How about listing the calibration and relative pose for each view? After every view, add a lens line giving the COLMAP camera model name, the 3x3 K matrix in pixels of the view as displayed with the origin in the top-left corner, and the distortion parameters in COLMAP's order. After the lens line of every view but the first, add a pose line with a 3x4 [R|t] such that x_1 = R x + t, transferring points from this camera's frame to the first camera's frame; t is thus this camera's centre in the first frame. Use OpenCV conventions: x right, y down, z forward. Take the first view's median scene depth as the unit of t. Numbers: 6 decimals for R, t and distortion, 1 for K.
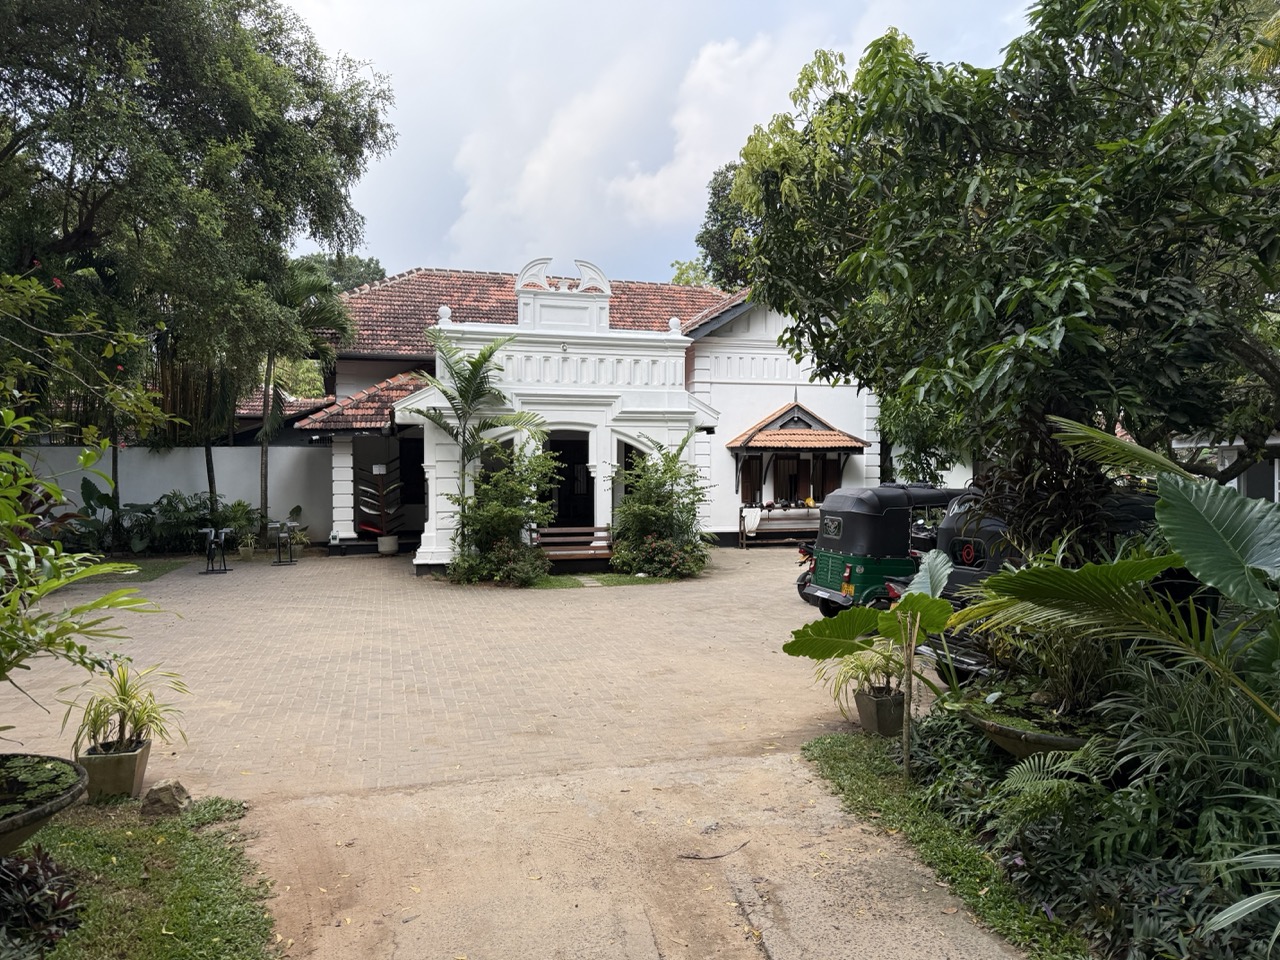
lens RADIAL K [[905.3, 0, 641.2], [0, 905.3, 472.1], [0, 0, 1]] dist [0.014555, -0.004444]
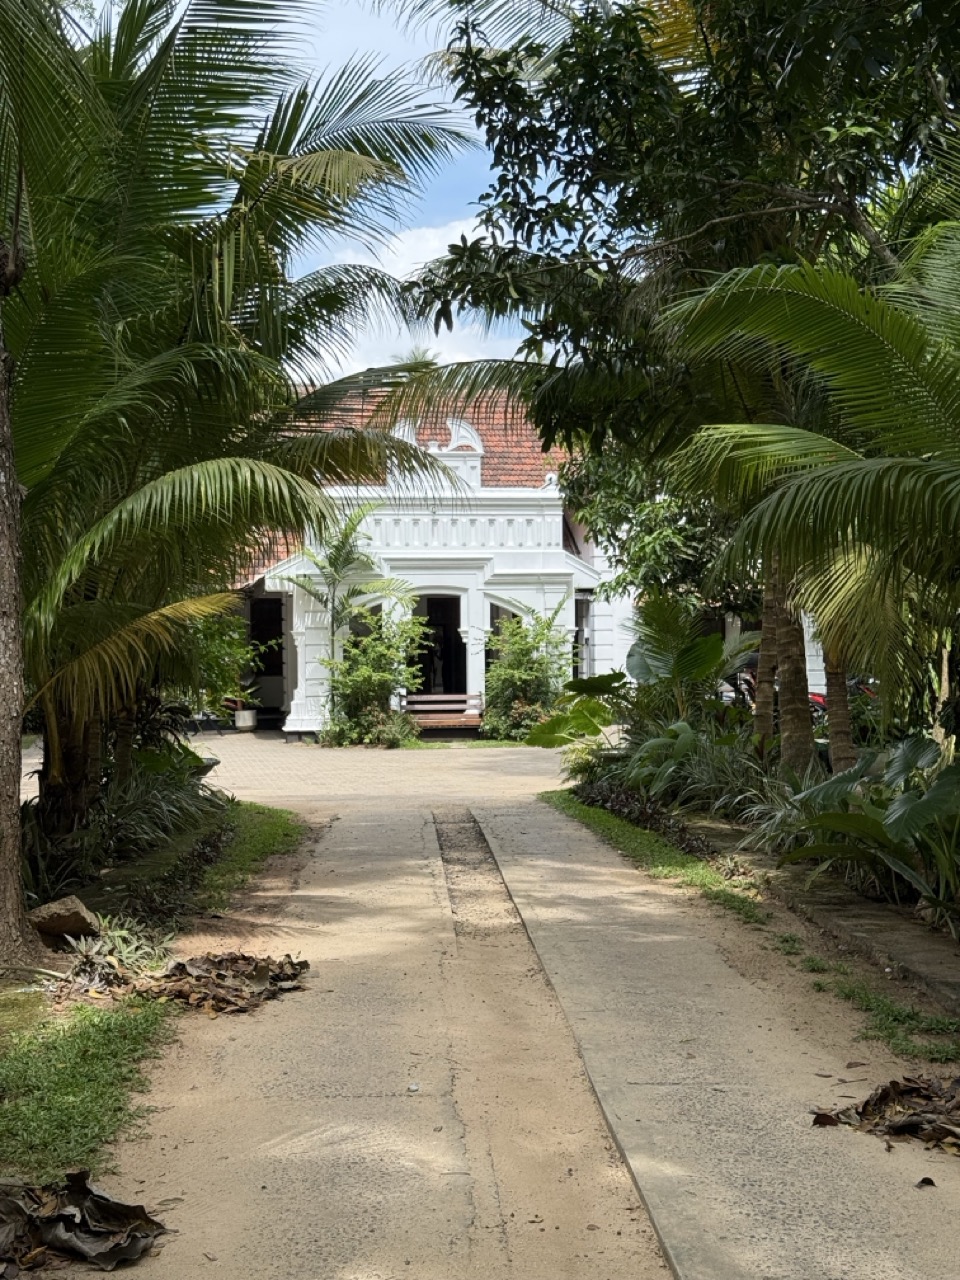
lens RADIAL K [[1791.5, 0, 480.0], [0, 1791.5, 641.3], [0, 0, 1]] dist [-0.026787, 0.000000]
pose [[0.995552, -0.006073, -0.094019, 0.153083], [0.006468, 0.999971, 0.003901, -0.003618], [0.093993, -0.004491, 0.995563, -0.963236]]
